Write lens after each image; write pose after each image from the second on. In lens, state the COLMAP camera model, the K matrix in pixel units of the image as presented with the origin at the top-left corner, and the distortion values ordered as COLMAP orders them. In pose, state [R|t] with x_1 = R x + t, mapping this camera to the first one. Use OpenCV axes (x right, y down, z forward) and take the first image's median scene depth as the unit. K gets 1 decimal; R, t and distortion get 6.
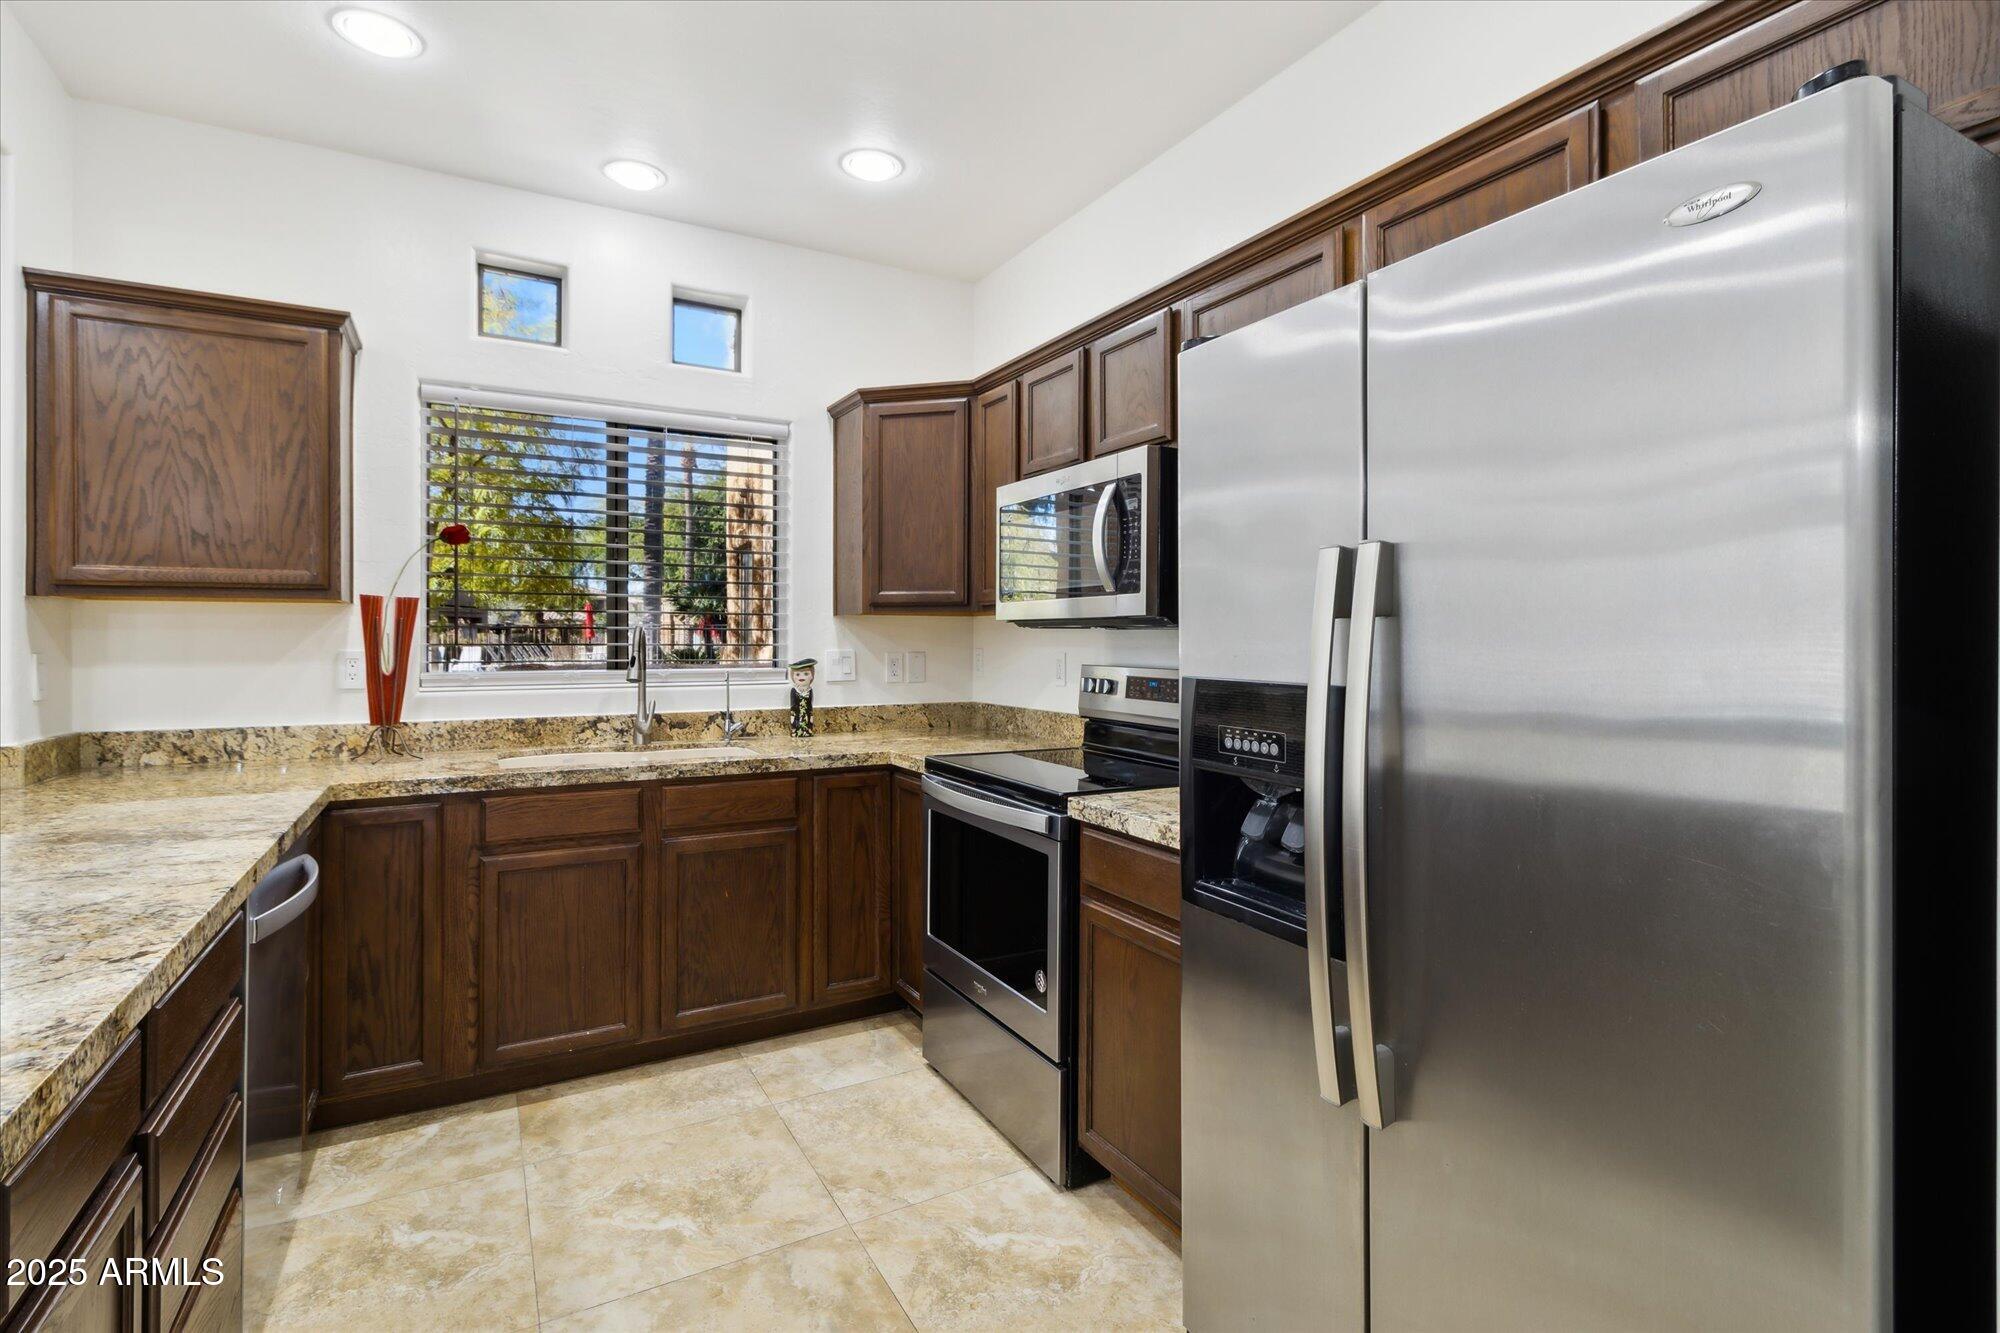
lens RADIAL K [[970.0, 0, 989.1], [0, 970.0, 633.7], [0, 0, 1]] dist [0.002568, 0.000189]
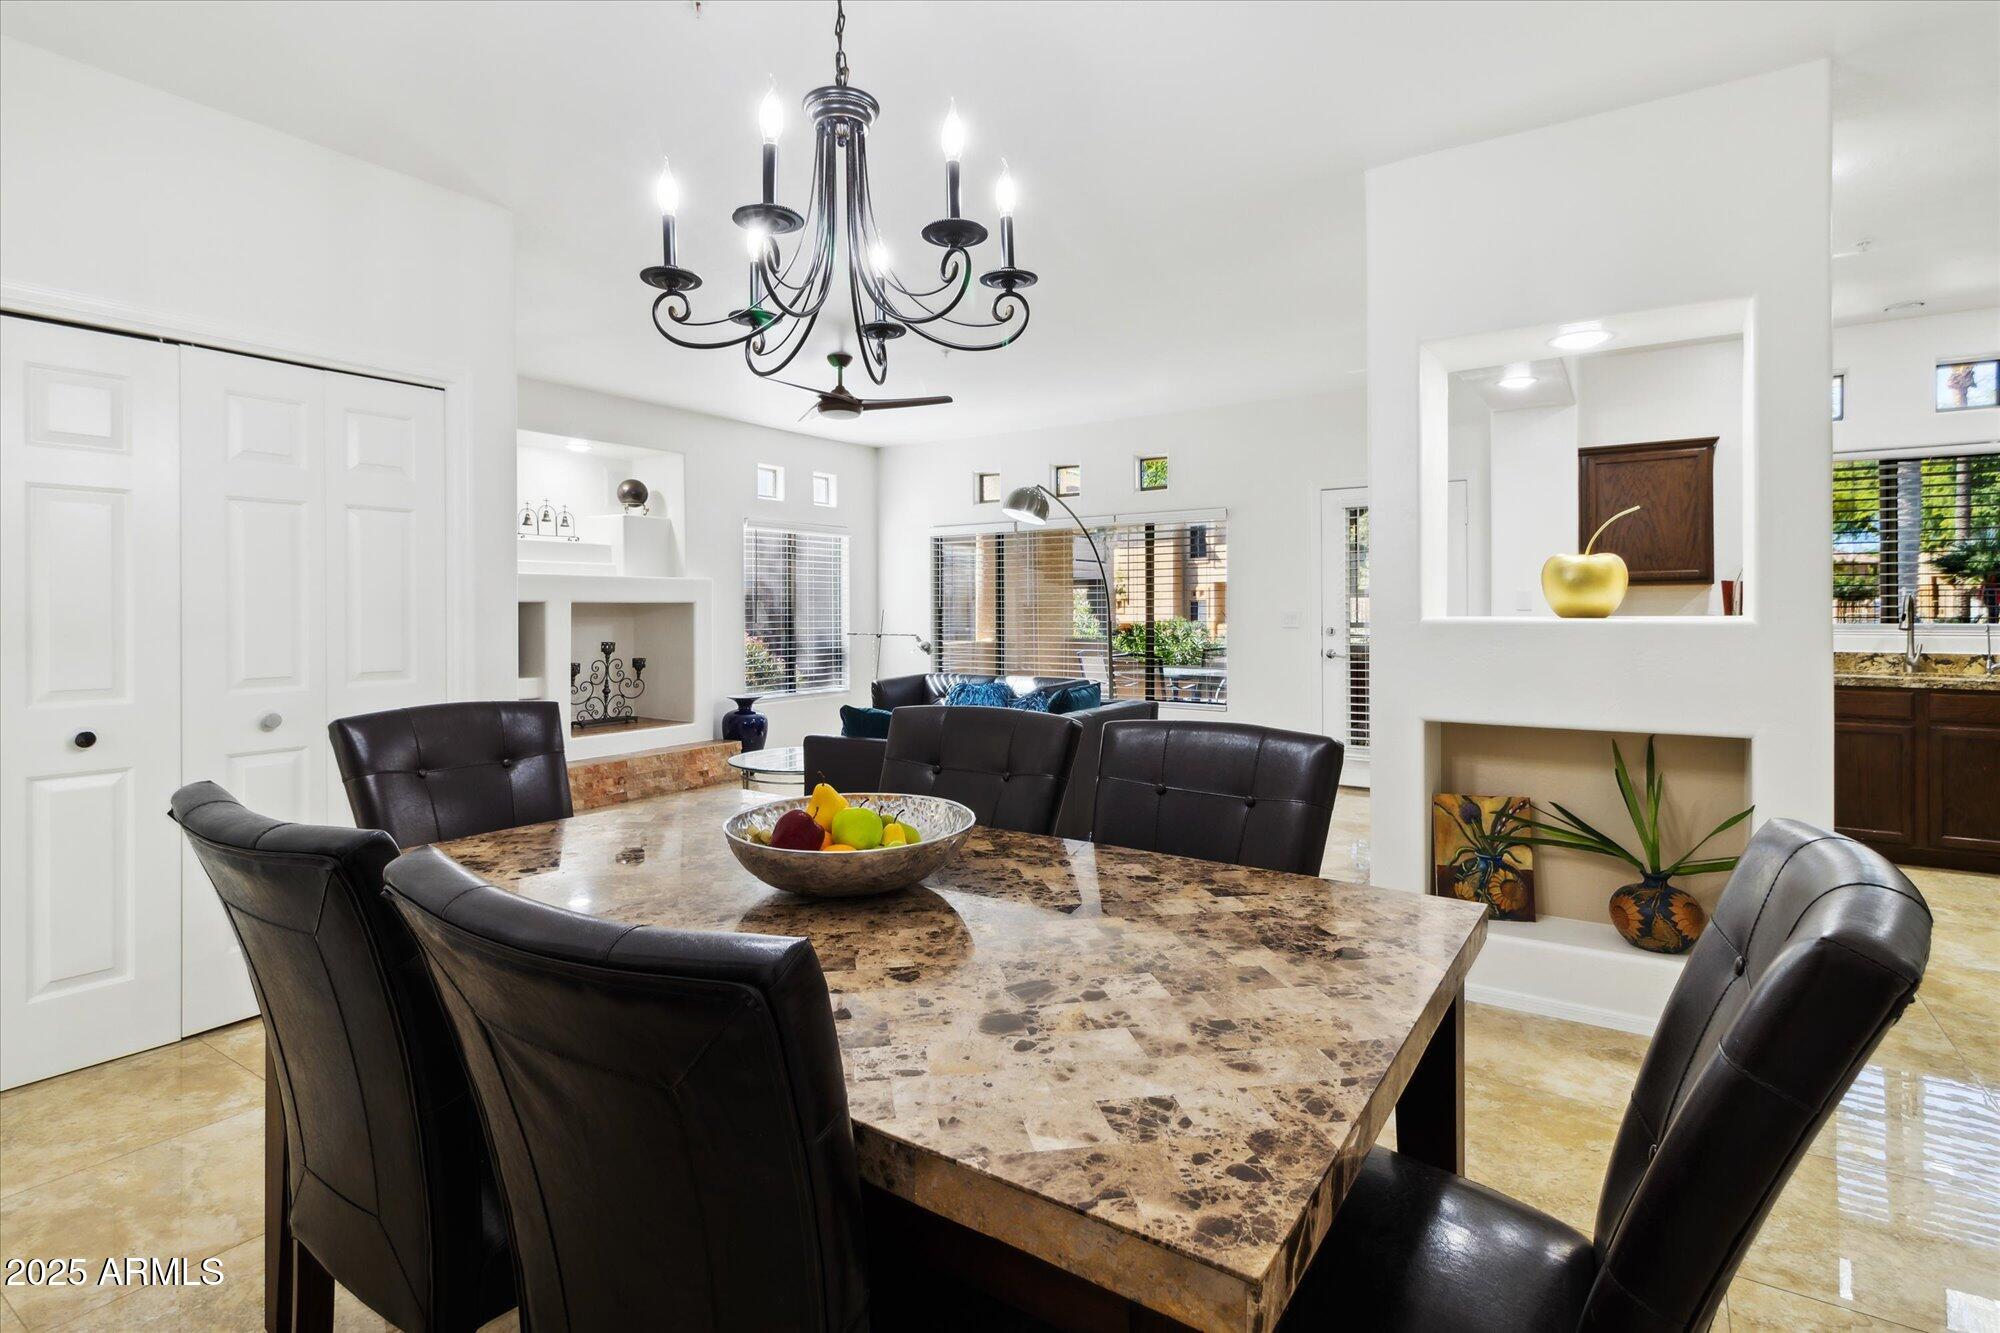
lens RADIAL K [[970.0, 0, 1016.9], [0, 970.0, 604.2], [0, 0, 1]] dist [0.002568, 0.000189]
pose [[0.477757, -0.004842, -0.878479, 0.358013], [0.006090, 0.999979, -0.002199, 0.002547], [0.878471, -0.004299, 0.477776, -1.102622]]
